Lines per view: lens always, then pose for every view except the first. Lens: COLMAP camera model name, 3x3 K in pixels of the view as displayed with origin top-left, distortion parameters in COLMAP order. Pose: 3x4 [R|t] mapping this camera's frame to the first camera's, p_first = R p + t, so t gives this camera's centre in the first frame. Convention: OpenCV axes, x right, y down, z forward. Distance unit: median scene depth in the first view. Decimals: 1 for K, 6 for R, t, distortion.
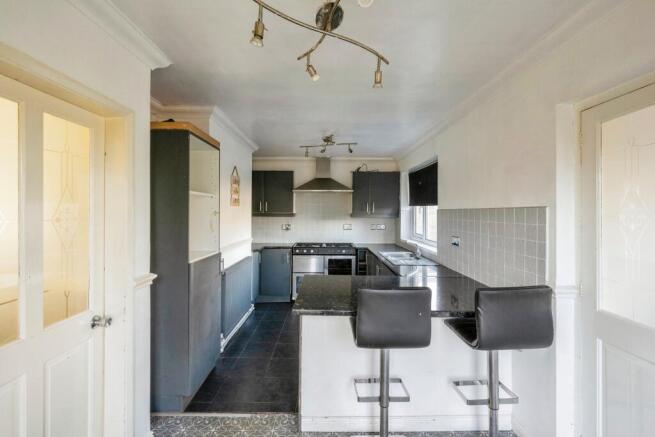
lens RADIAL K [[277.6, 0, 325.0], [0, 277.6, 213.0], [0, 0, 1]] dist [0.000050, -0.000003]
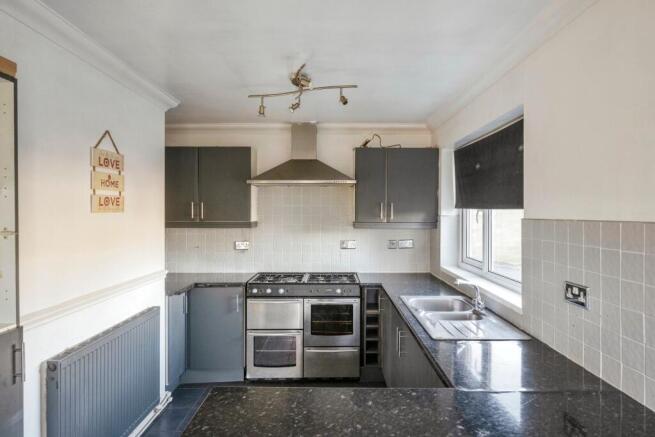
lens RADIAL K [[389.3, 0, 327.5], [0, 389.3, 218.5], [0, 0, 1]] dist [0.000833, 0.000256]
pose [[0.999991, -0.004132, -0.000821, 0.046451], [0.004139, 0.999951, 0.008987, -0.013460], [0.000784, -0.008990, 0.999959, 0.221709]]
